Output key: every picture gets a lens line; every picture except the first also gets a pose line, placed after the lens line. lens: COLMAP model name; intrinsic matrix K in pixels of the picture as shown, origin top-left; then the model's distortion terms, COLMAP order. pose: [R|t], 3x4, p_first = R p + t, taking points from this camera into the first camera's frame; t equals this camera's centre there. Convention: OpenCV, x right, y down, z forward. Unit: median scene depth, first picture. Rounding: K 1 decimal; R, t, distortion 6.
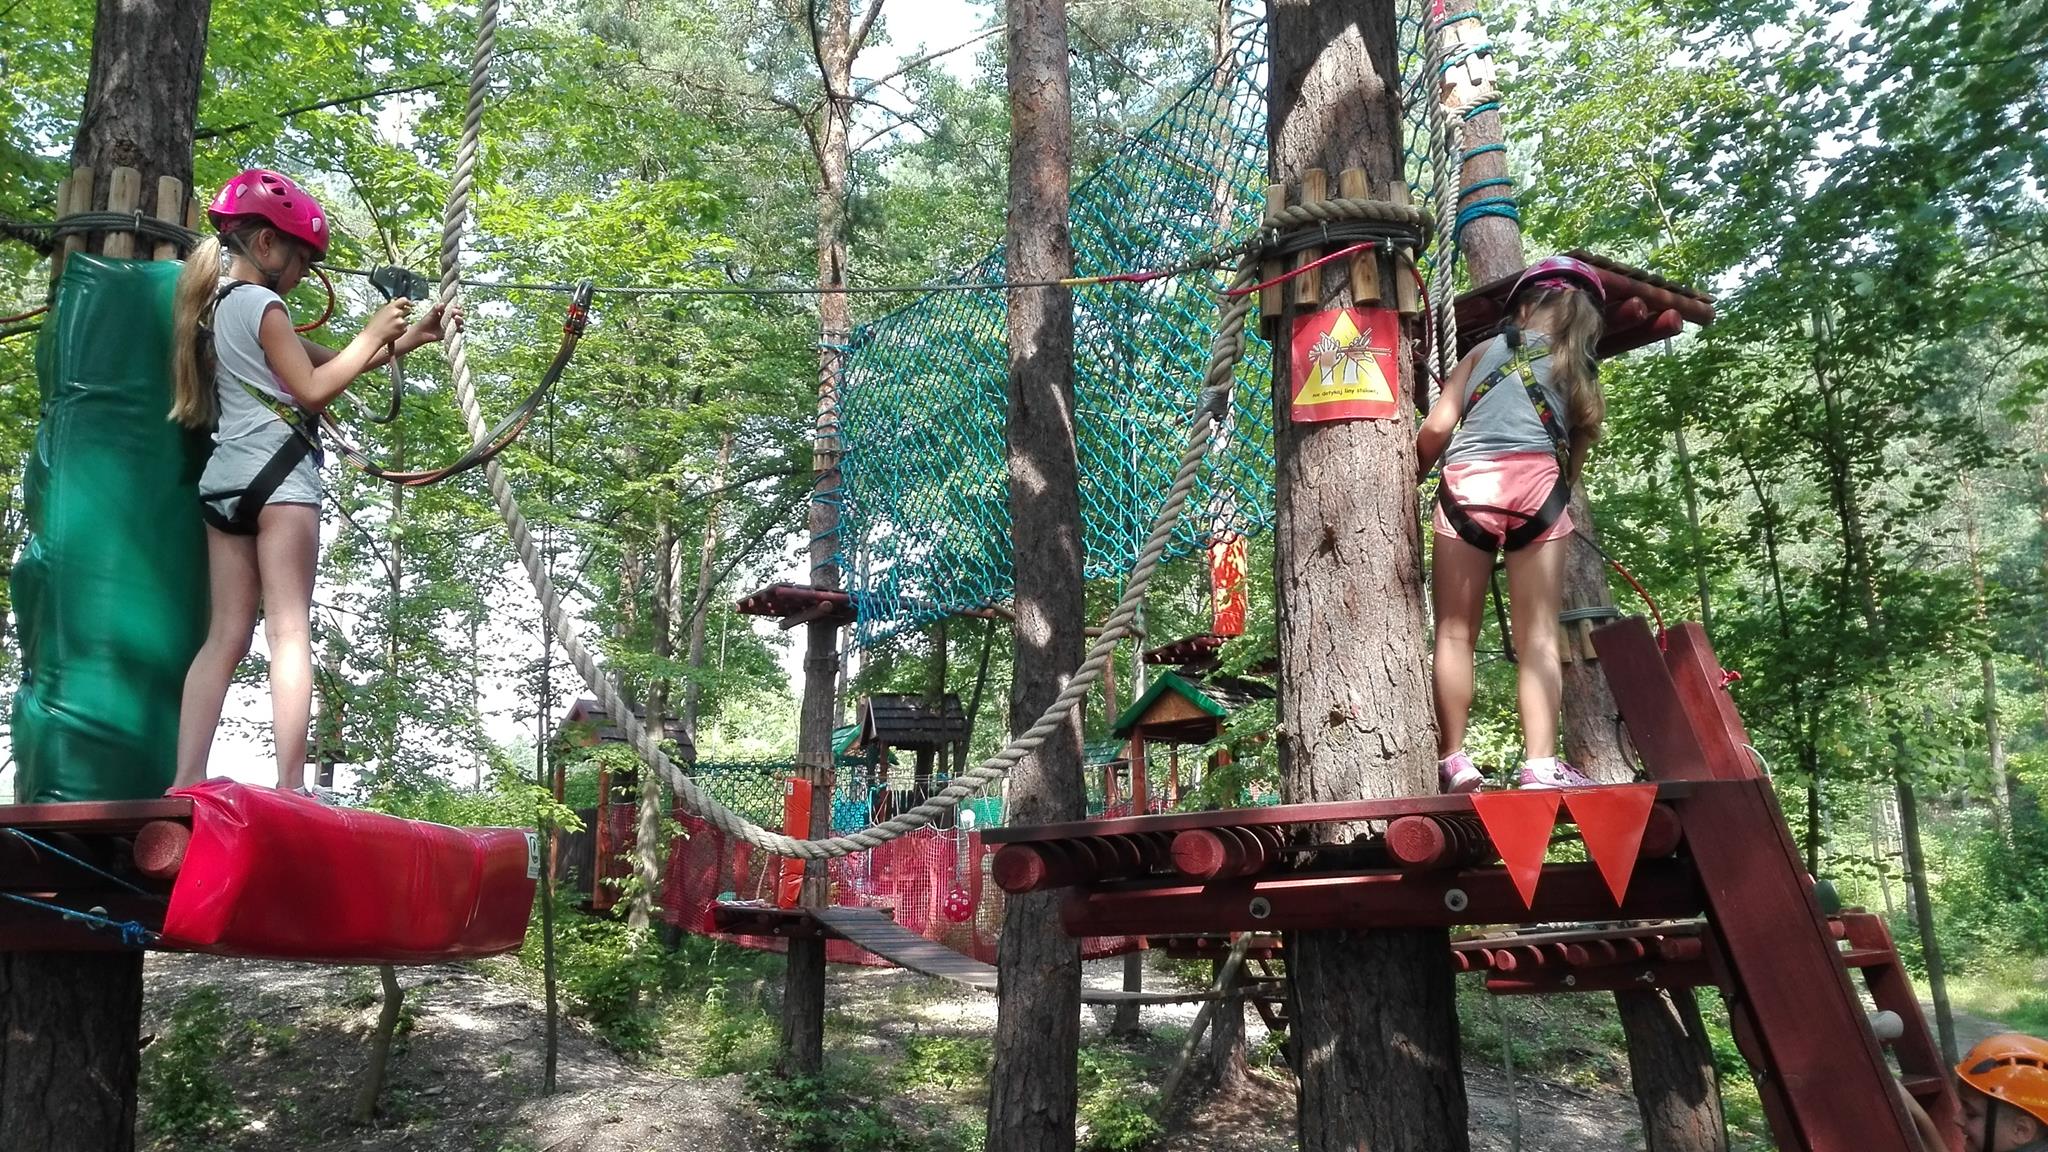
lens RADIAL K [[1680.3, 0, 1024.0], [0, 1680.3, 576.0], [0, 0, 1]] dist [0.115962, -0.235201]
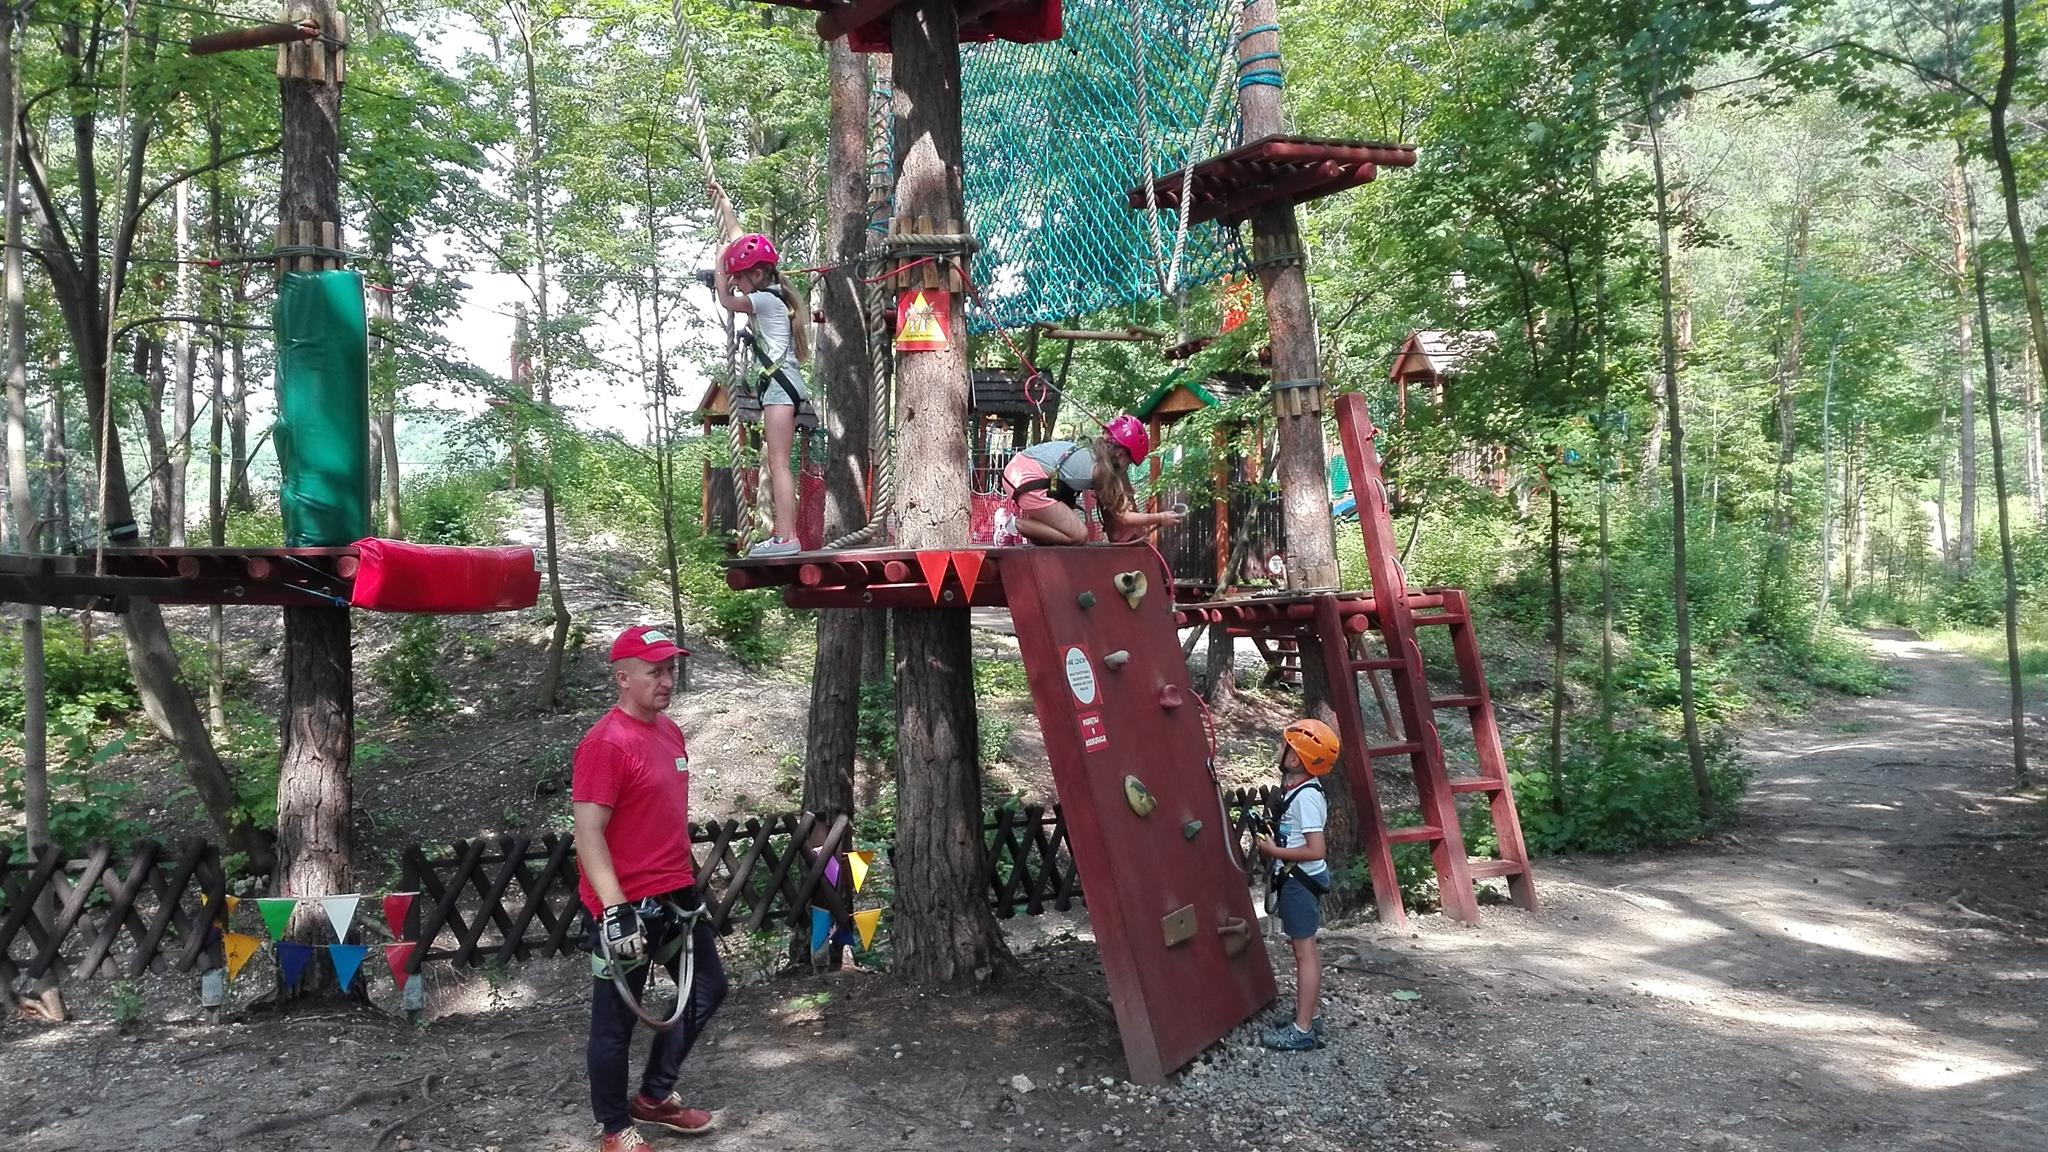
lens RADIAL K [[1680.3, 0, 1024.0], [0, 1680.3, 576.0], [0, 0, 1]] dist [0.115962, -0.235201]
pose [[0.993698, 0.017808, -0.110671, 0.243429], [0.006182, 0.977092, 0.212728, -0.115724], [0.111924, -0.212071, 0.970824, -0.422398]]
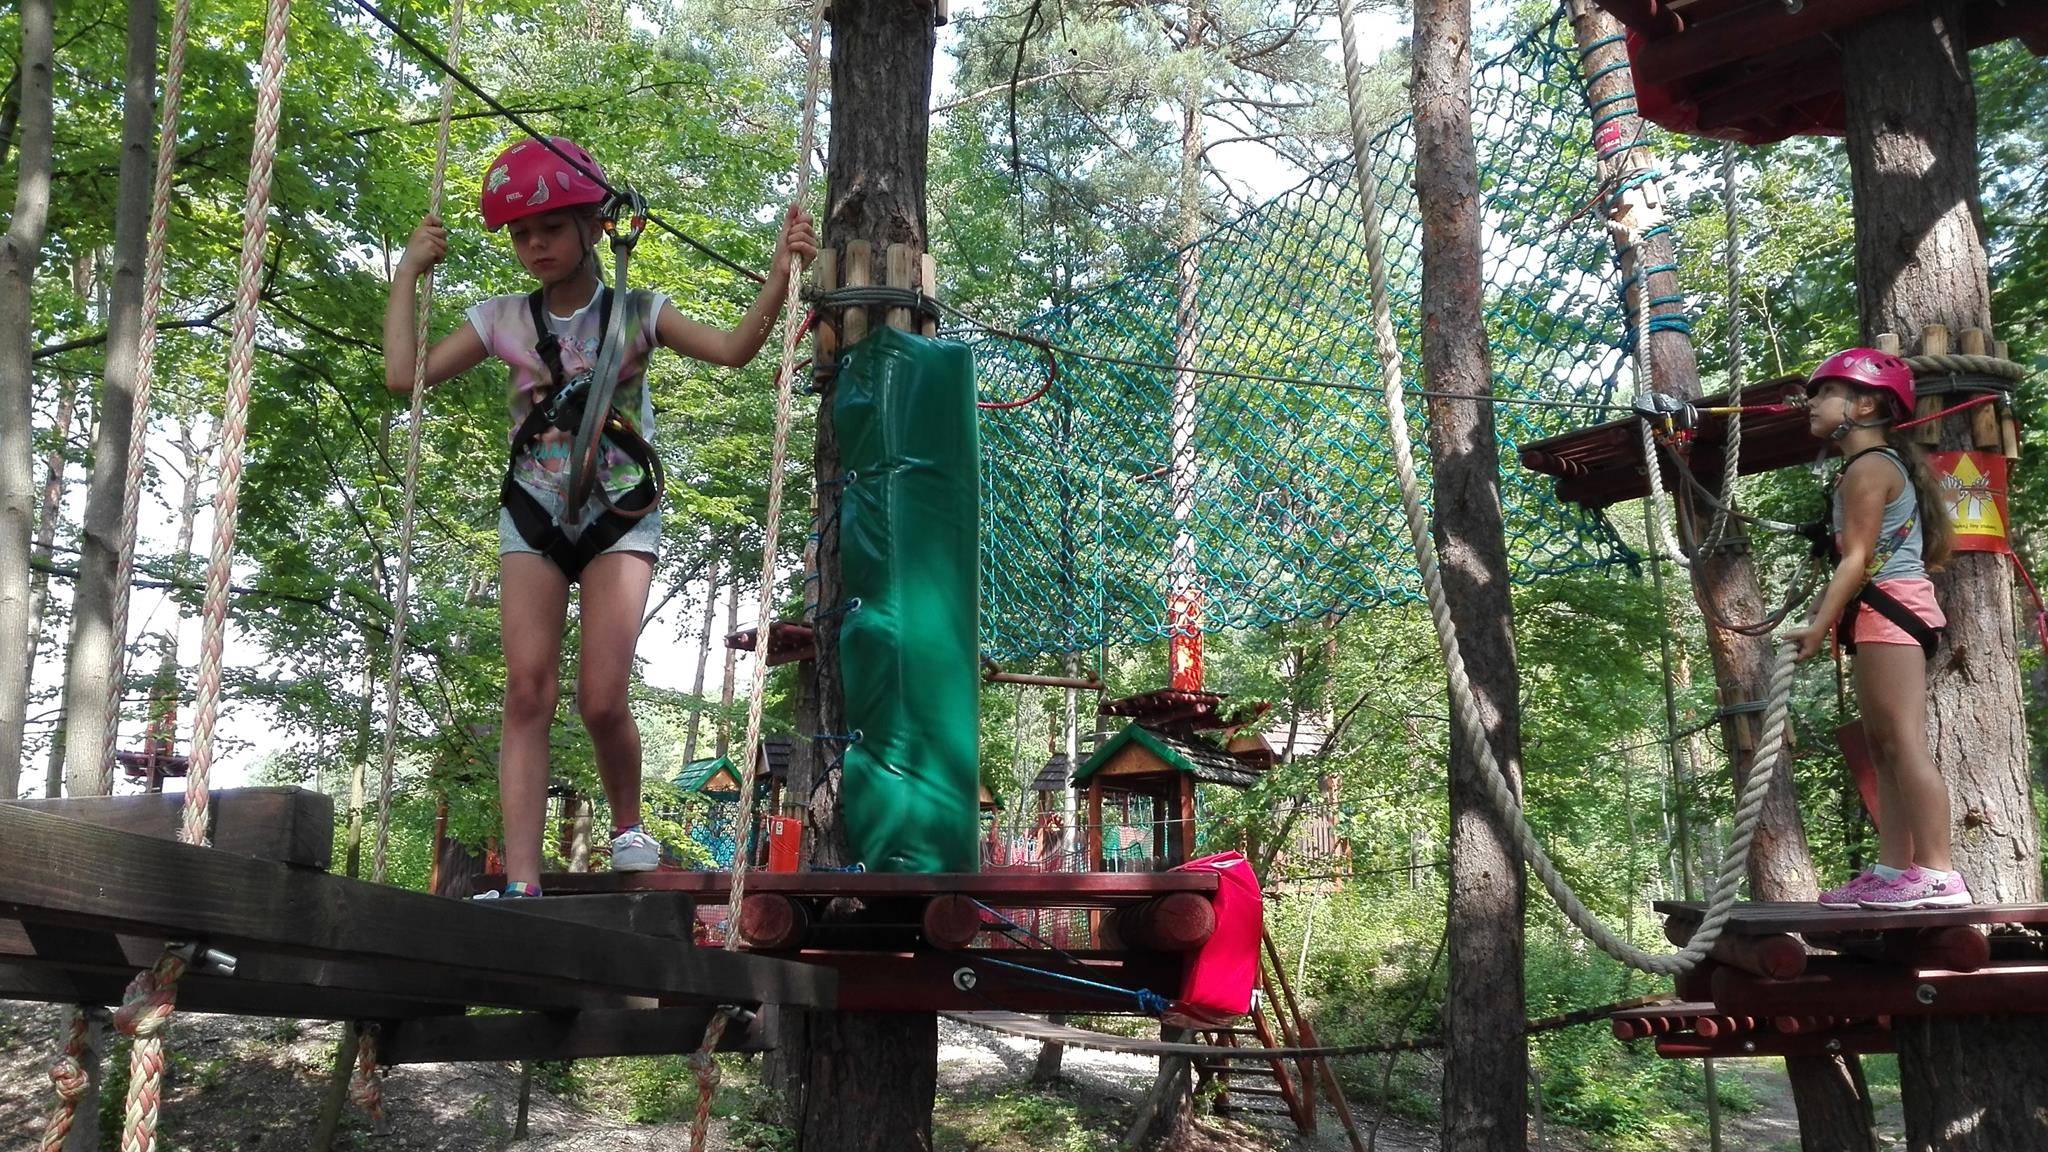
lens RADIAL K [[1689.7, 0, 1026.1], [0, 1689.7, 560.6], [0, 0, 1]] dist [0.049081, -0.088644]
pose [[0.989568, 0.055274, 0.133038, -0.264431], [-0.051145, 0.998103, -0.034262, -0.007615], [-0.134680, 0.027100, 0.990519, -0.011676]]
